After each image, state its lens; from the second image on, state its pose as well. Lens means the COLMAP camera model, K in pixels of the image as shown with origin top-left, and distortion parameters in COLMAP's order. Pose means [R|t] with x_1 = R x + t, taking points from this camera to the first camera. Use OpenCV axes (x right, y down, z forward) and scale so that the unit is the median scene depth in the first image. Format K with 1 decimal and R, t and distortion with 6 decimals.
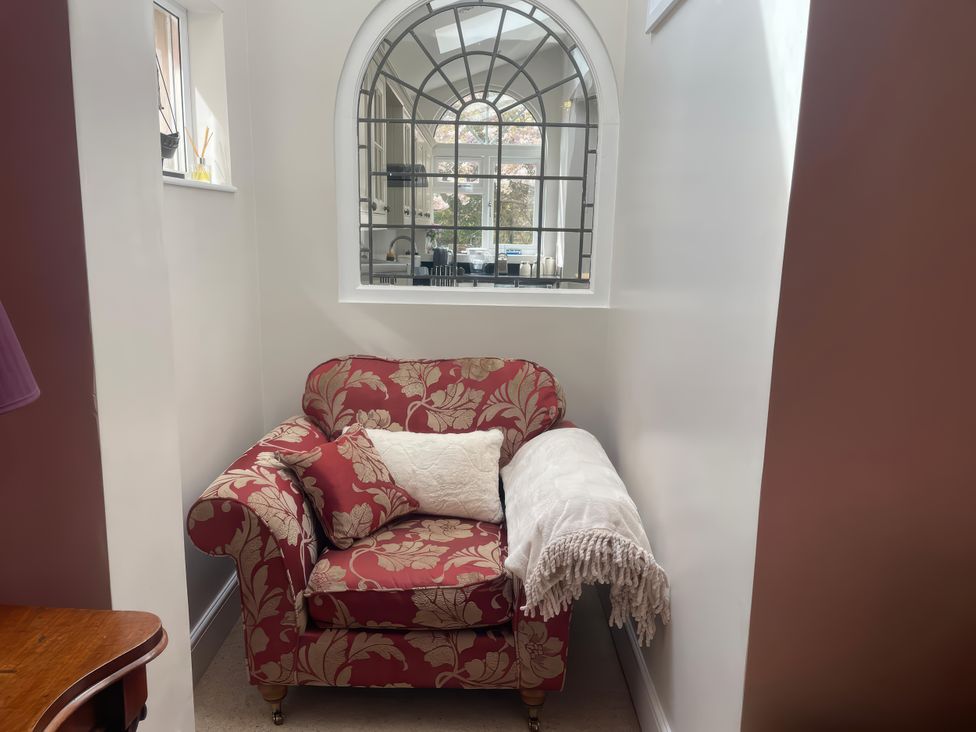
lens RADIAL K [[731.9, 0, 488.2], [0, 731.9, 367.0], [0, 0, 1]] dist [0.087732, -0.110841]
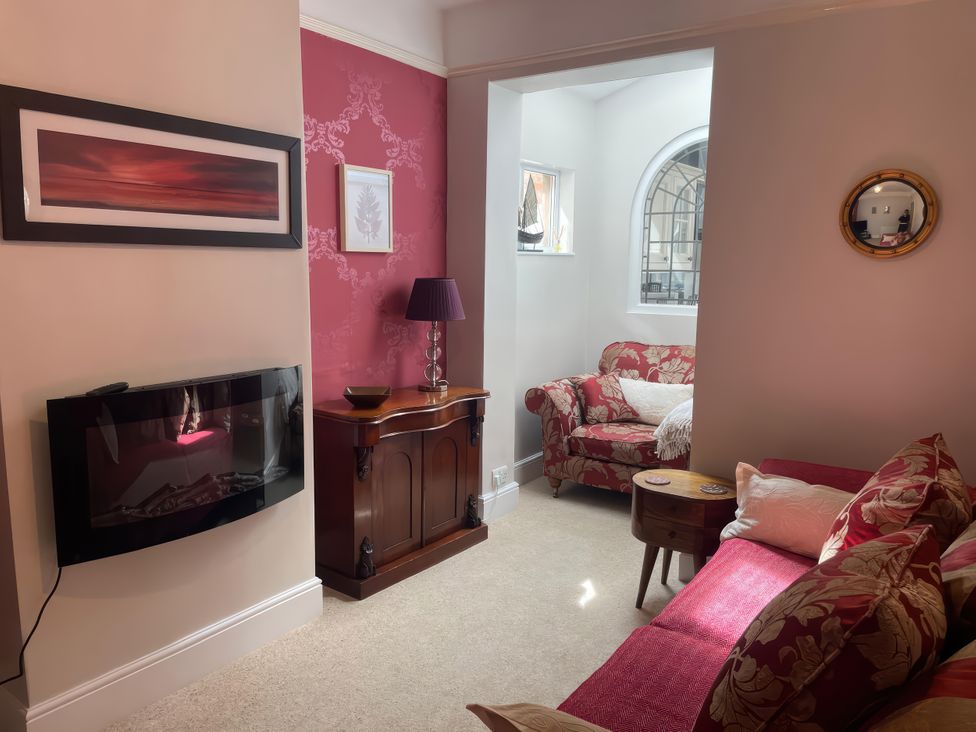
lens RADIAL K [[731.9, 0, 484.3], [0, 731.9, 360.9], [0, 0, 1]] dist [0.087732, -0.110841]
pose [[0.817373, 0.065344, -0.572391, 0.616439], [-0.101767, 0.994299, -0.031814, 0.137130], [0.567049, 0.084254, 0.819364, -0.749932]]
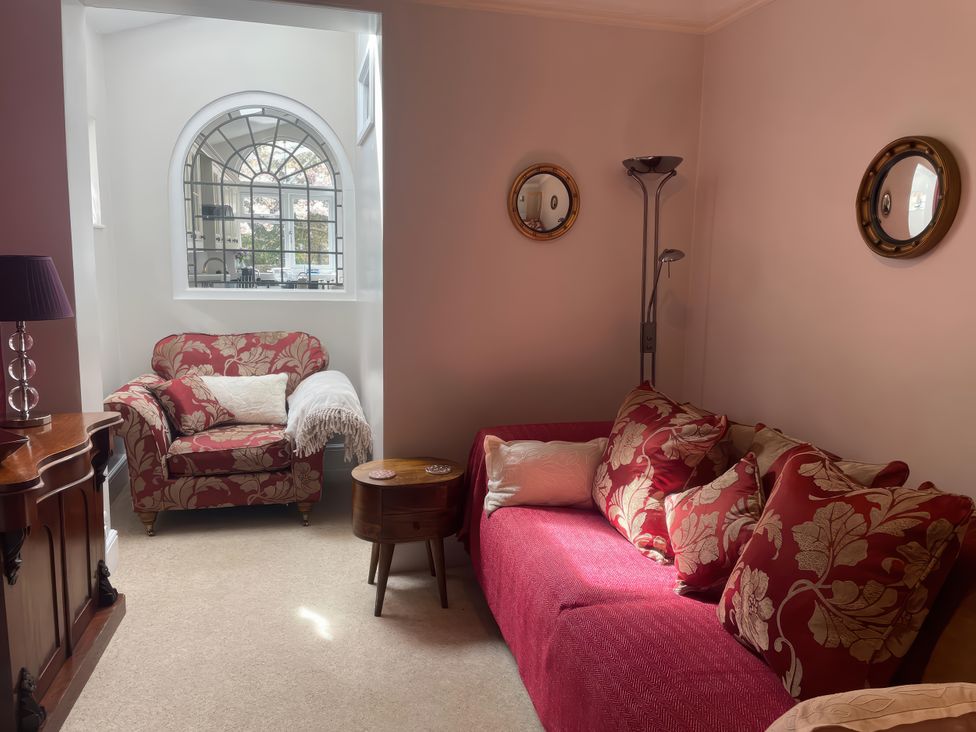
lens RADIAL K [[731.9, 0, 497.1], [0, 731.9, 361.4], [0, 0, 1]] dist [0.087732, -0.110841]
pose [[0.968288, -0.037955, 0.246935, 0.068133], [0.047614, 0.998312, -0.033259, 0.137494], [-0.245256, 0.043962, 0.968461, -0.720784]]
